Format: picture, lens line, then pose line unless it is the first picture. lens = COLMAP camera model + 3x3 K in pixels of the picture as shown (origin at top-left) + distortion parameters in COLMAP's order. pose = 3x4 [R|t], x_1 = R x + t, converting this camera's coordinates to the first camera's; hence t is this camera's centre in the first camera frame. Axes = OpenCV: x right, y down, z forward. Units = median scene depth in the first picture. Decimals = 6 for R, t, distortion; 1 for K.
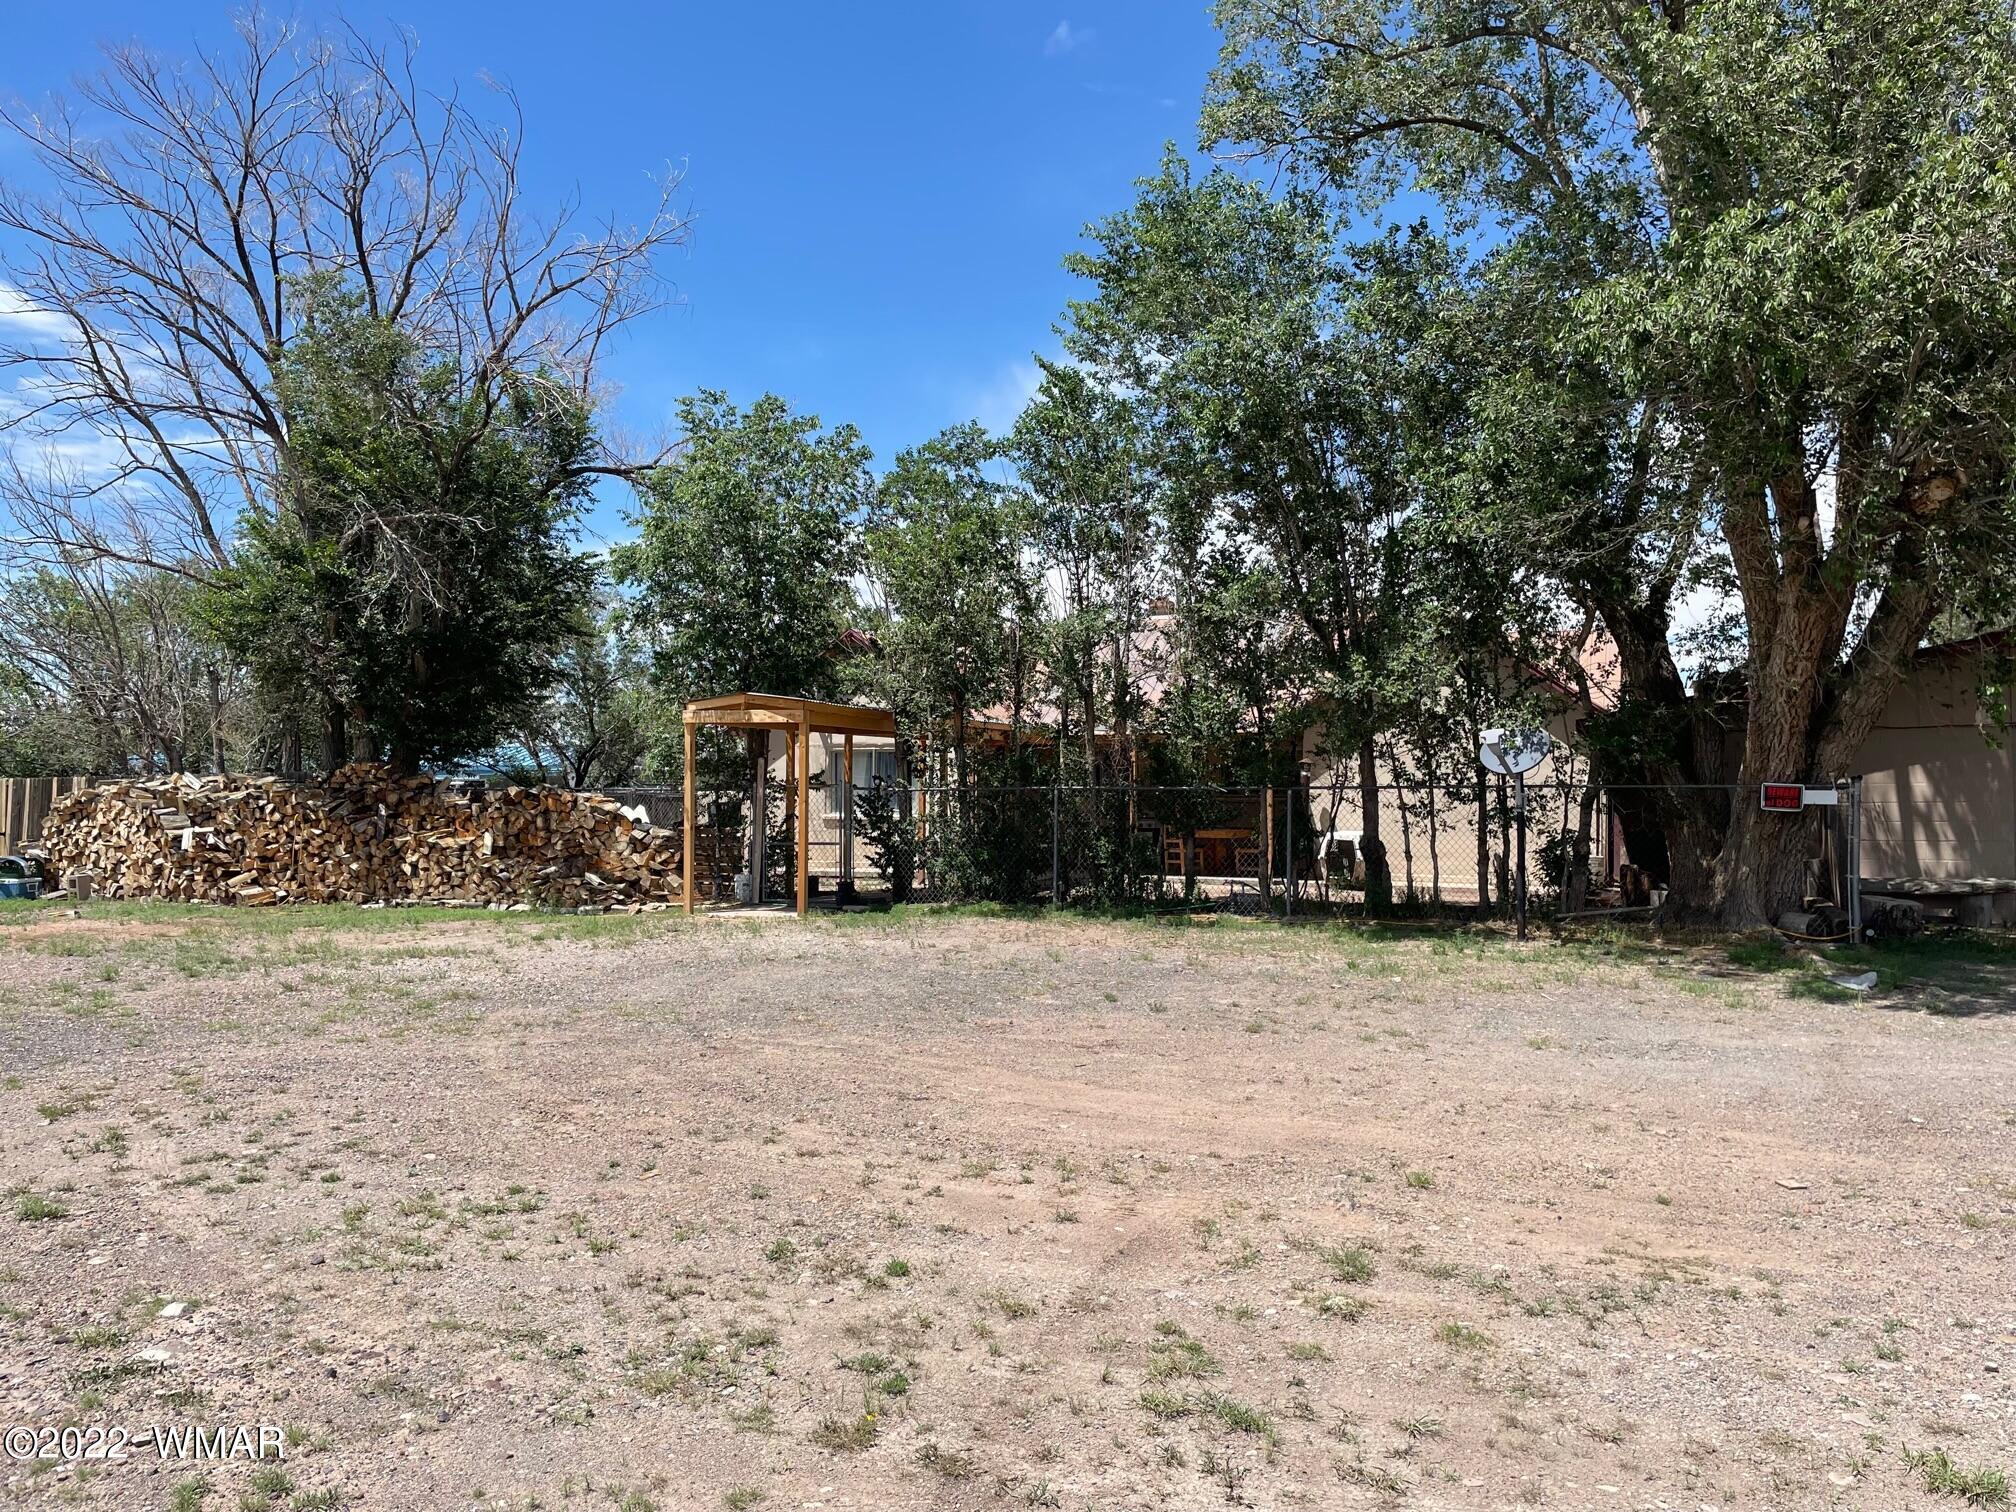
lens RADIAL K [[1547.0, 0, 1008.0], [0, 1547.0, 756.0], [0, 0, 1]] dist [0.114202, -0.130657]
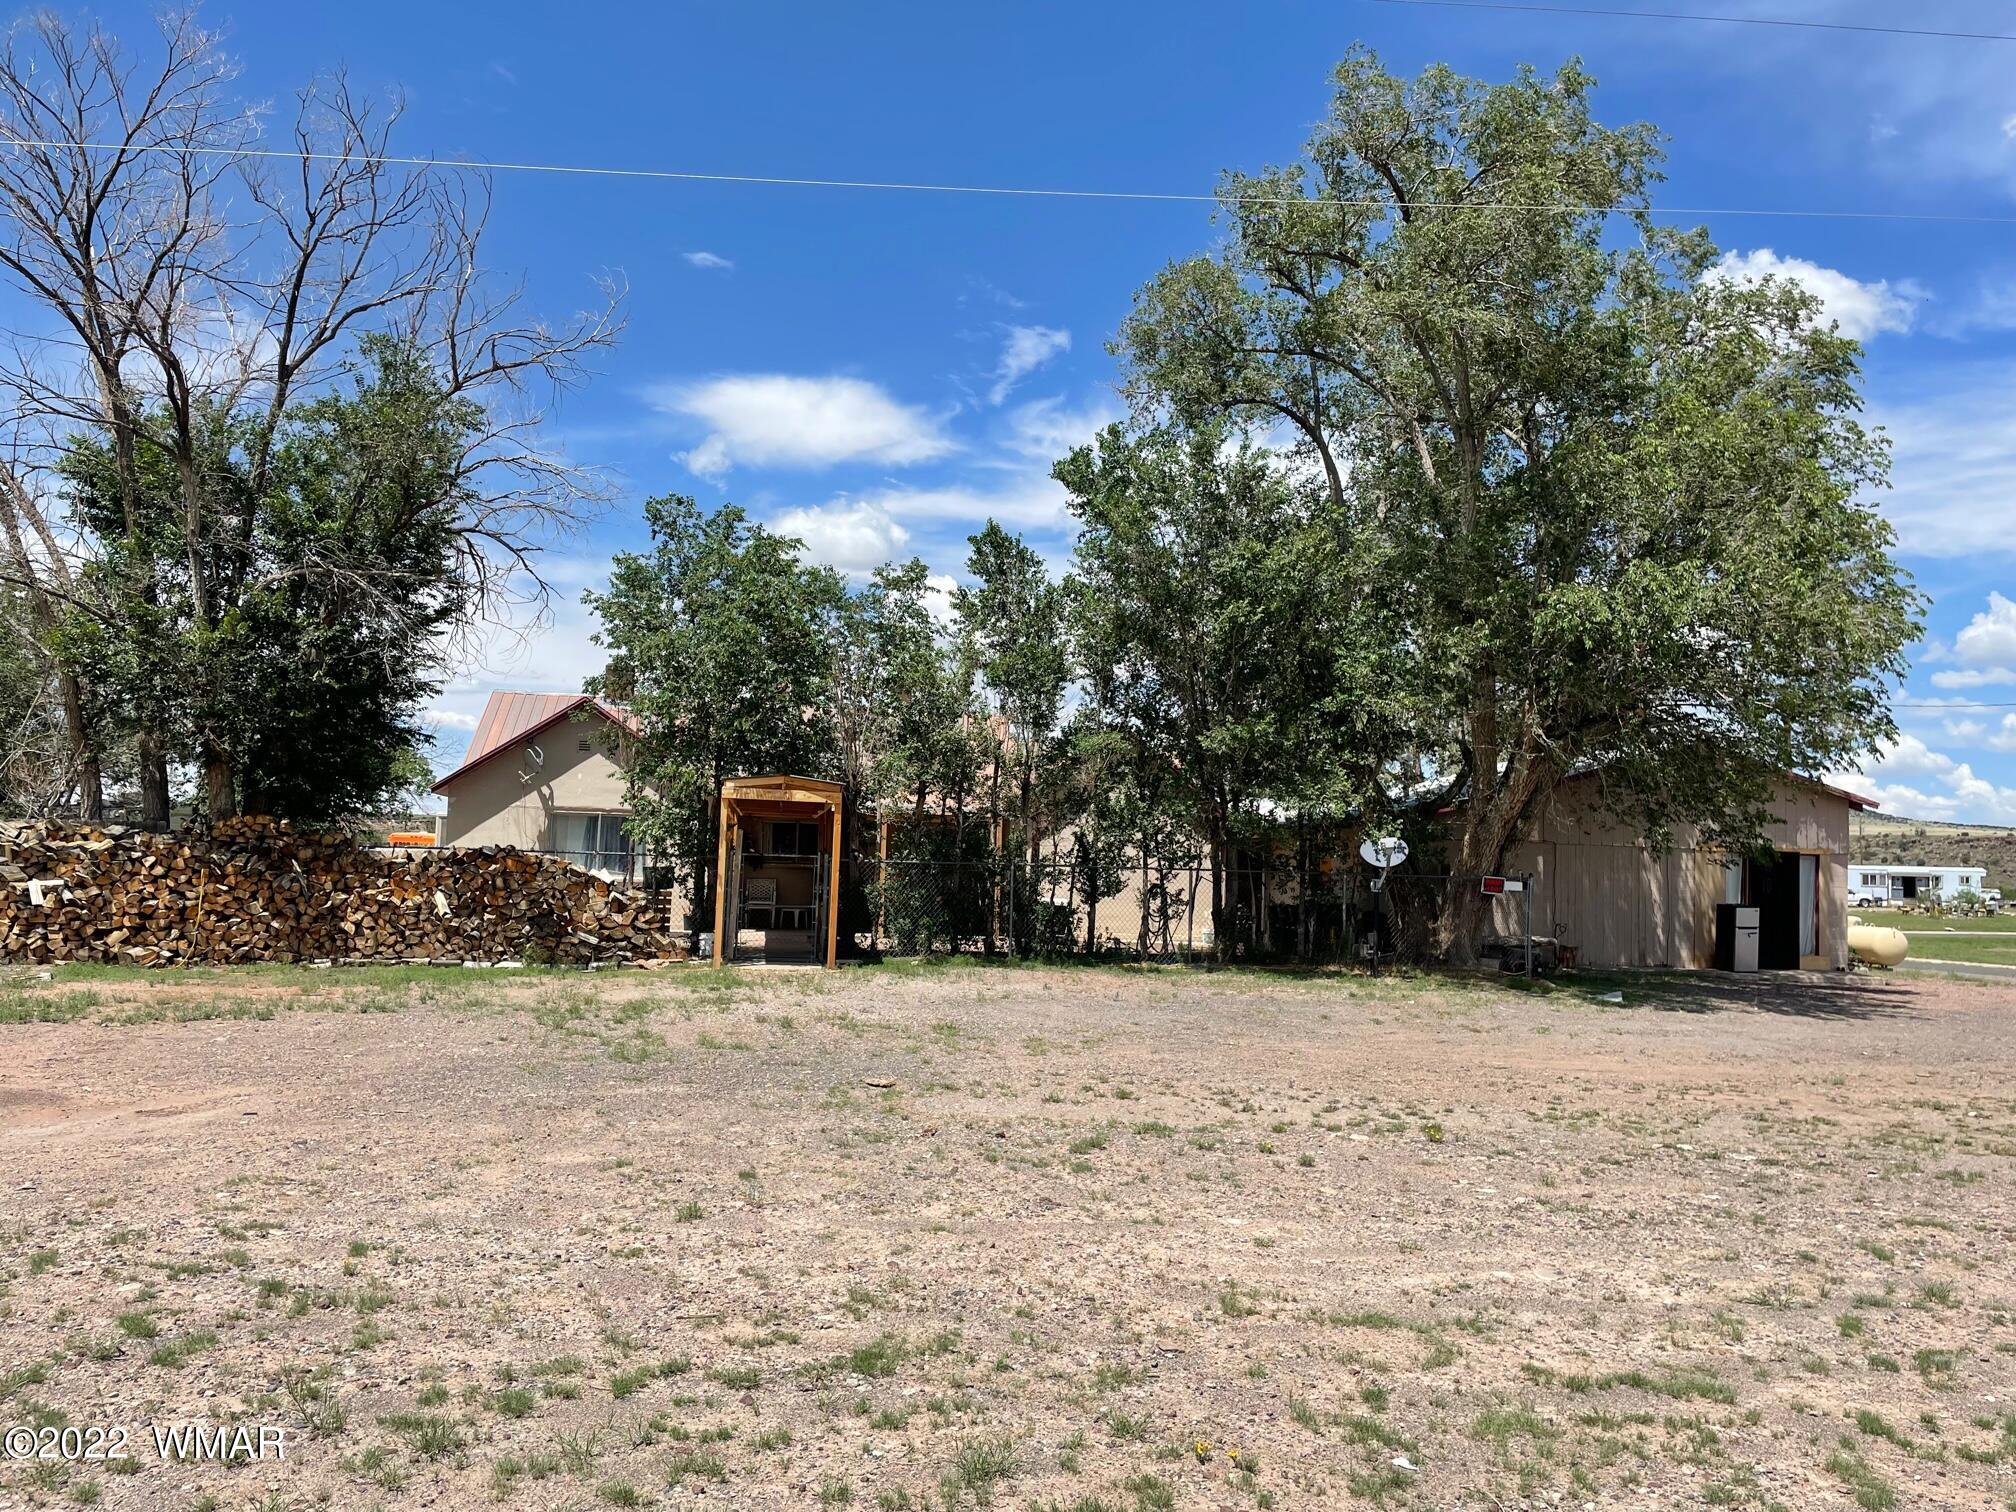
lens RADIAL K [[1547.0, 0, 1008.0], [0, 1547.0, 756.0], [0, 0, 1]] dist [0.114202, -0.130657]
pose [[0.843945, 0.063738, 0.532629, -0.554195], [-0.041172, 0.997683, -0.054154, 0.001331], [-0.534847, 0.023774, 0.844615, -0.050901]]
